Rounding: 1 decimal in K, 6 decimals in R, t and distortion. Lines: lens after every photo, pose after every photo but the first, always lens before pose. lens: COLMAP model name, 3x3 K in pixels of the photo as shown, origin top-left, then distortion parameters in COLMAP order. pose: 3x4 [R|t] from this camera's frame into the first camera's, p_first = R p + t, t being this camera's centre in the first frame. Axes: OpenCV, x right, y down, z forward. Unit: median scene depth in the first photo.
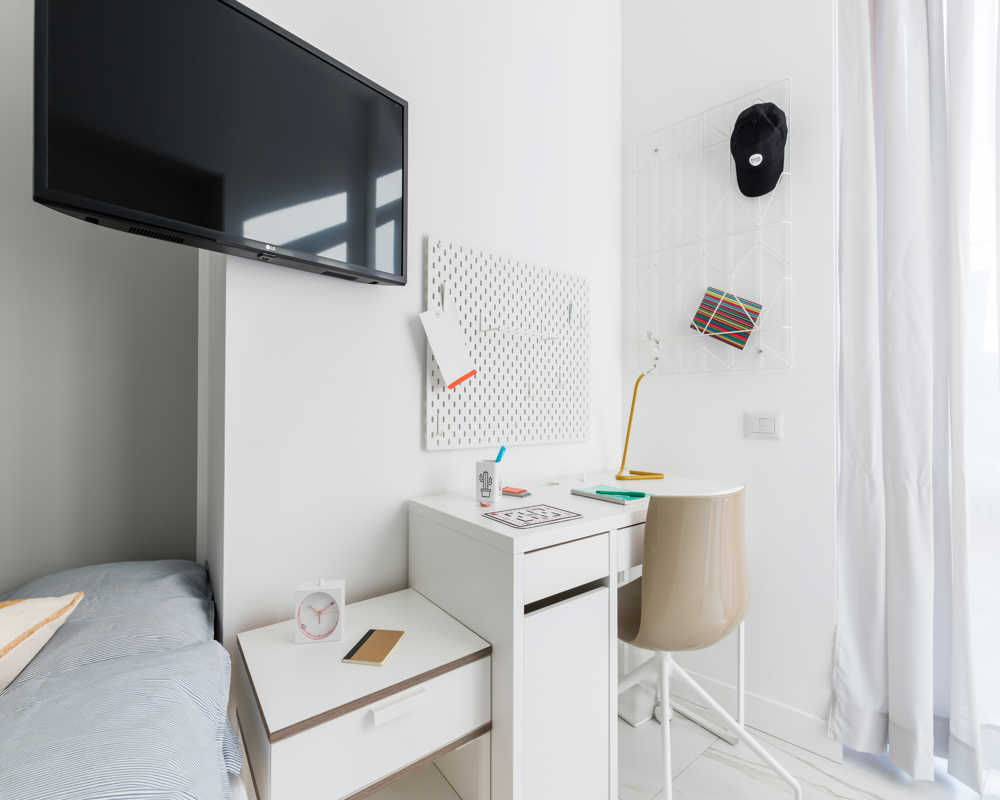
lens RADIAL K [[438.5, 0, 500.3], [0, 438.5, 399.1], [0, 0, 1]] dist [-0.002260, 0.000569]
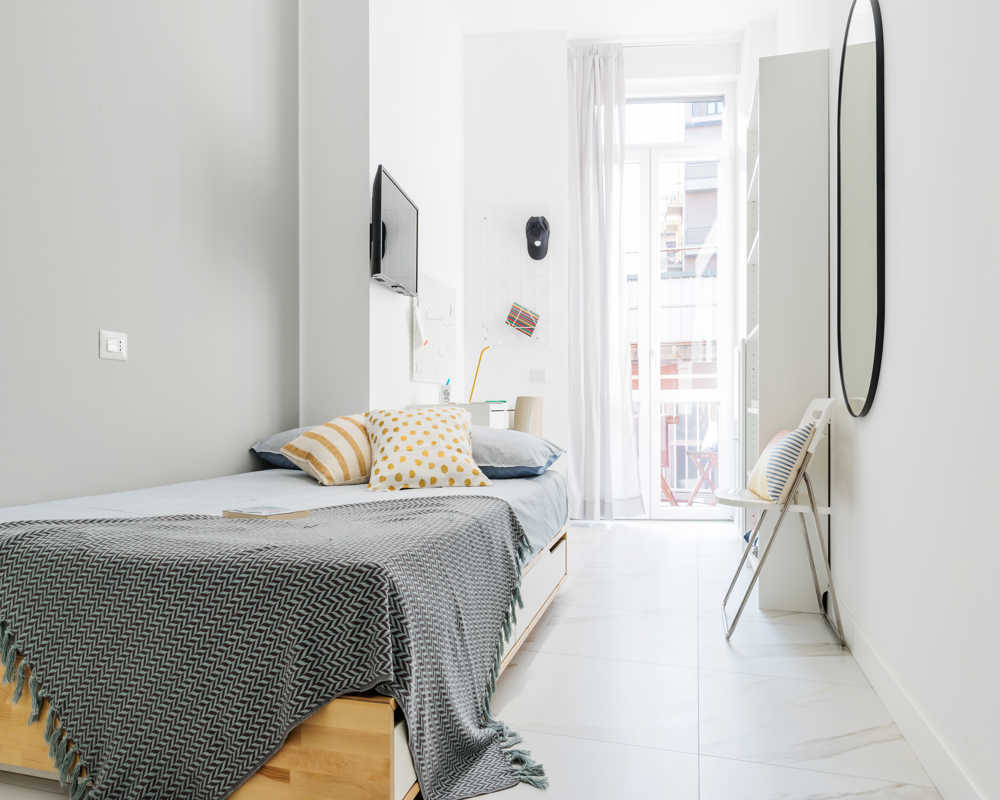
lens RADIAL K [[681.4, 0, 499.5], [0, 681.4, 397.8], [0, 0, 1]] dist [-0.001609, -0.000437]
pose [[0.806225, -0.000549, 0.591609, -1.397574], [-0.003071, 0.999982, 0.005112, 0.149542], [-0.591601, -0.005938, 0.806209, -1.414665]]
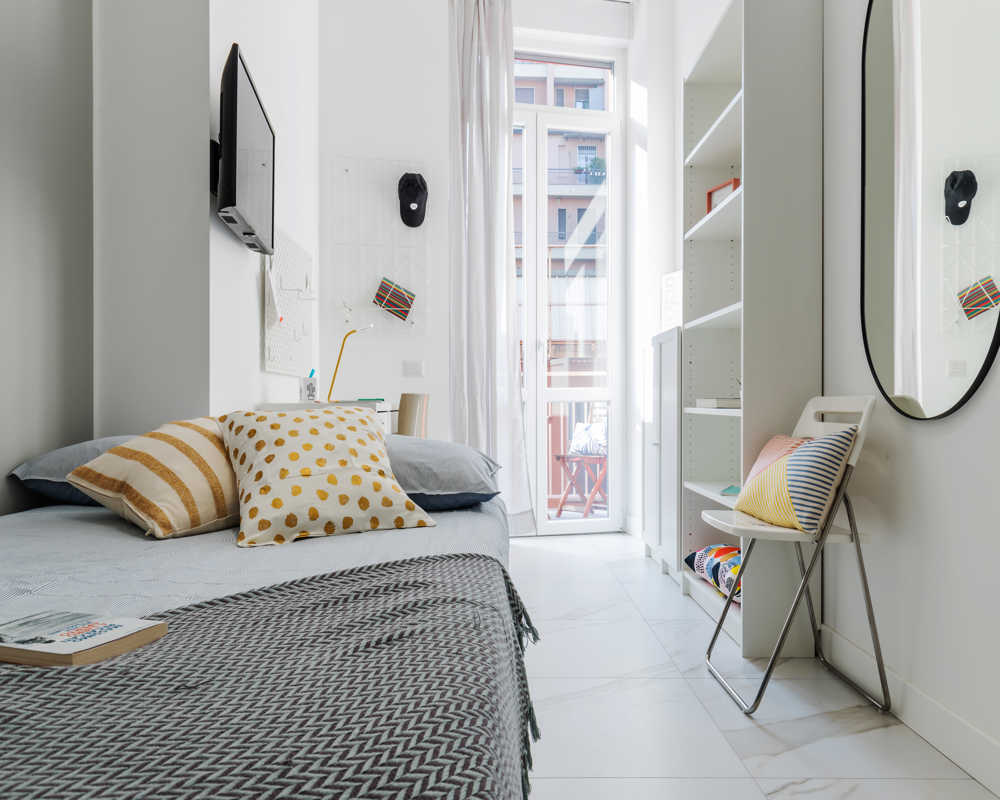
lens RADIAL K [[681.4, 0, 500.0], [0, 681.4, 404.9], [0, 0, 1]] dist [-0.001609, -0.000437]
pose [[0.608125, -0.005694, 0.793821, -1.238714], [-0.008219, 0.999876, 0.013468, 0.161789], [-0.793799, -0.014715, 0.608002, -0.814544]]
